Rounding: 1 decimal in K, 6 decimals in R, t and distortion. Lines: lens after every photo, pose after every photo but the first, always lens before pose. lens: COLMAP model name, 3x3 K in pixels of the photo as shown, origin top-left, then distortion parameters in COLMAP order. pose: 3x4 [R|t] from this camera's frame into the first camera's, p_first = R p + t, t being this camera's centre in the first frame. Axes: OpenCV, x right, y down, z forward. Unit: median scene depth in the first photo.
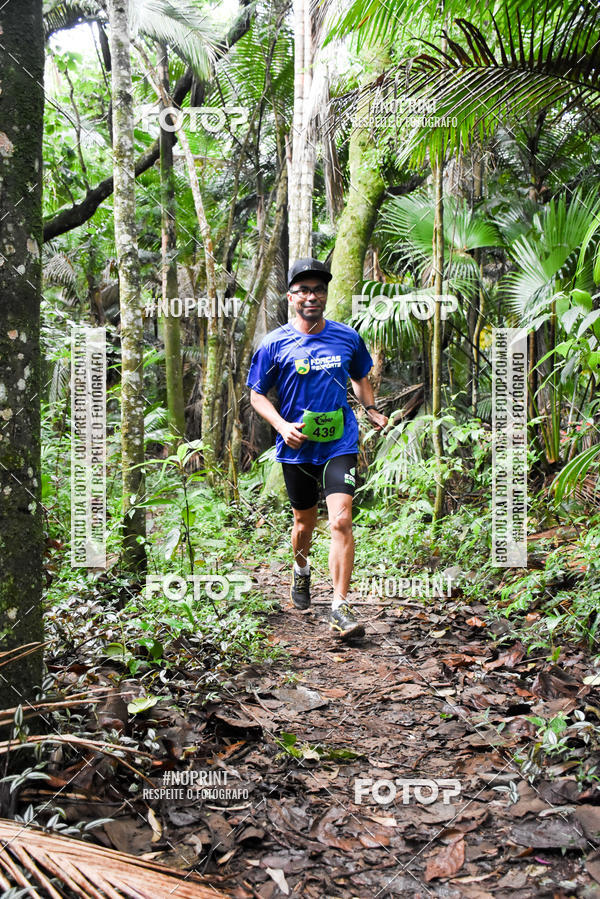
lens RADIAL K [[885.7, 0, 303.8], [0, 885.7, 452.7], [0, 0, 1]] dist [0.004286, 0.000000]
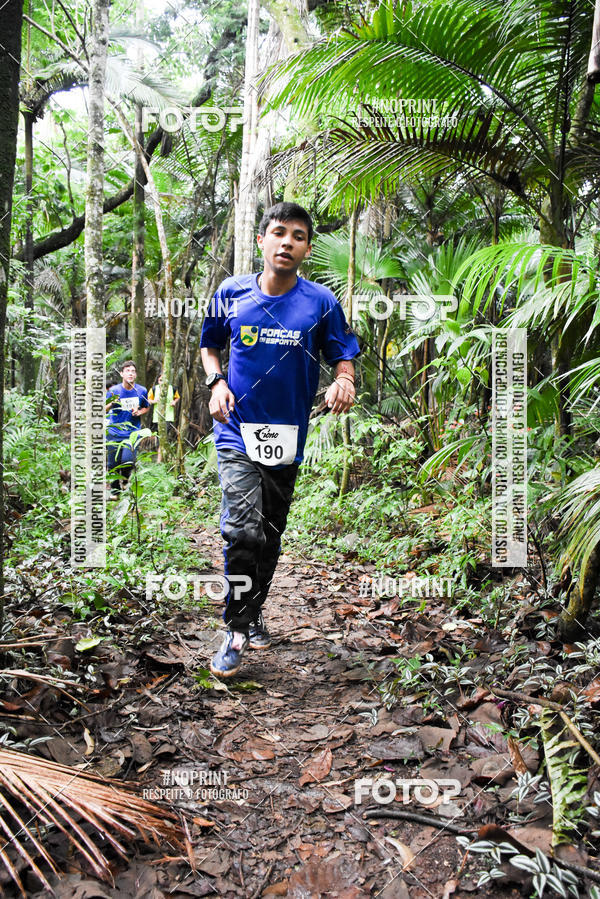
lens RADIAL K [[714.7, 0, 307.1], [0, 714.7, 454.0], [0, 0, 1]] dist [-0.126069, 0.052078]
pose [[0.995976, 0.028107, 0.085099, 0.020077], [-0.030342, 0.999225, 0.025086, -0.009448], [-0.084327, -0.027567, 0.996057, 0.002770]]
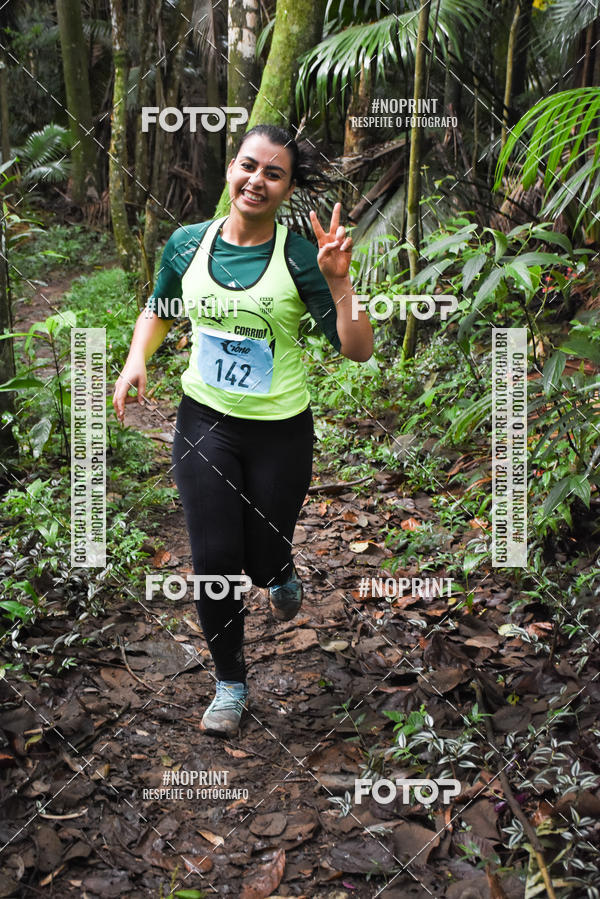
lens RADIAL K [[1262.1, 0, 300.6], [0, 1262.1, 450.1], [0, 0, 1]] dist [0.193995, 0.000000]
pose [[0.999882, 0.011401, 0.010277, 0.077734], [-0.013511, 0.971475, 0.236758, -0.164749], [-0.007285, -0.236869, 0.971514, -0.148528]]
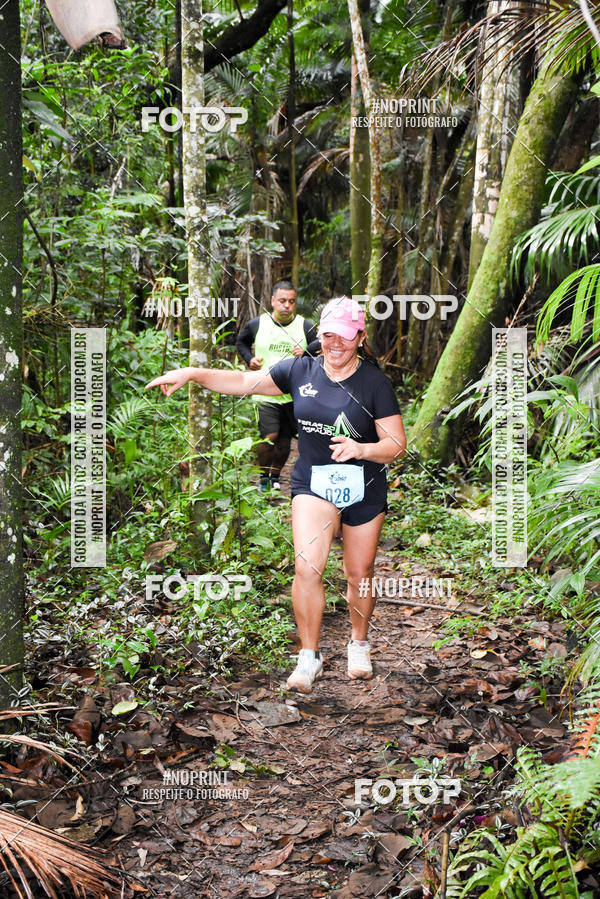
lens RADIAL K [[1262.1, 0, 298.0], [0, 1262.1, 446.8], [0, 0, 1]] dist [0.193995, 0.000000]
pose [[0.969871, 0.053764, -0.237614, 0.263874], [-0.028141, 0.993540, 0.109939, -0.156452], [0.241990, -0.099940, 0.965118, -0.335948]]
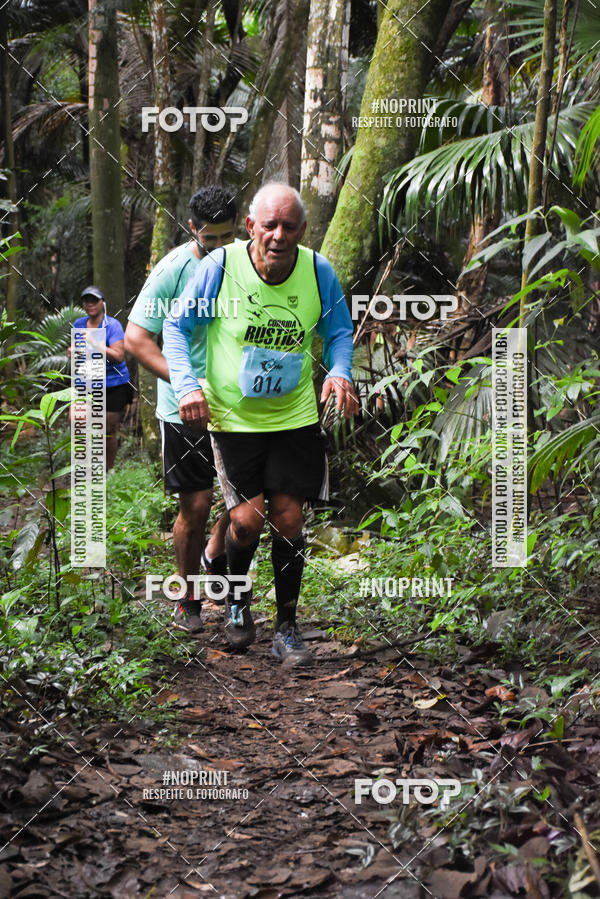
lens RADIAL K [[1800.7, 0, 298.7], [0, 1800.7, 451.2], [0, 0, 1]] dist [0.520318, 0.000000]
pose [[0.997636, 0.043290, -0.053374, 0.116440], [-0.041640, 0.998632, 0.031641, -0.016883], [0.054671, -0.029344, 0.998073, -0.315699]]
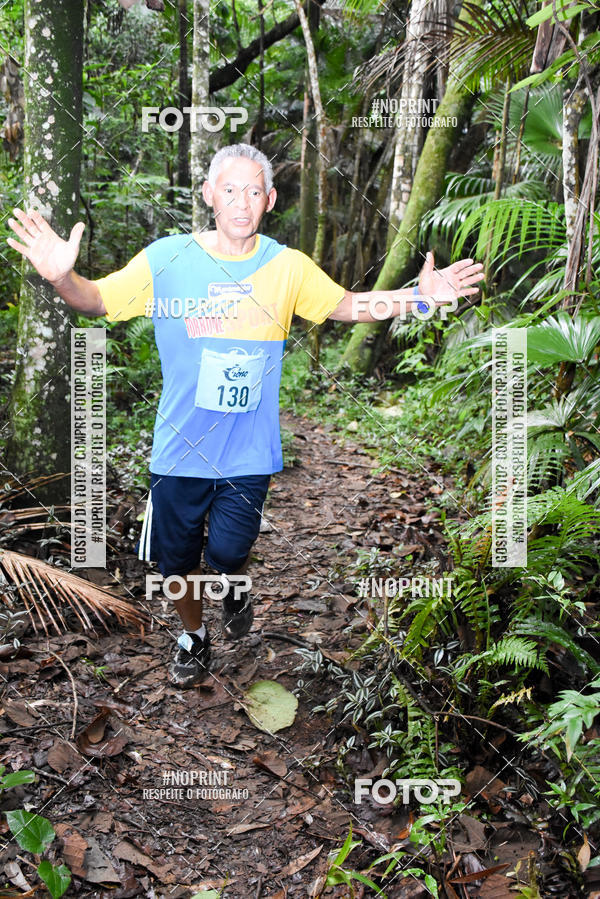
lens RADIAL K [[885.7, 0, 295.7], [0, 885.7, 450.8], [0, 0, 1]] dist [0.004286, 0.000000]
pose [[0.978213, 0.099271, -0.182333, 0.231270], [-0.066171, 0.981549, 0.179395, -0.089296], [0.196777, -0.163421, 0.966733, -0.310277]]
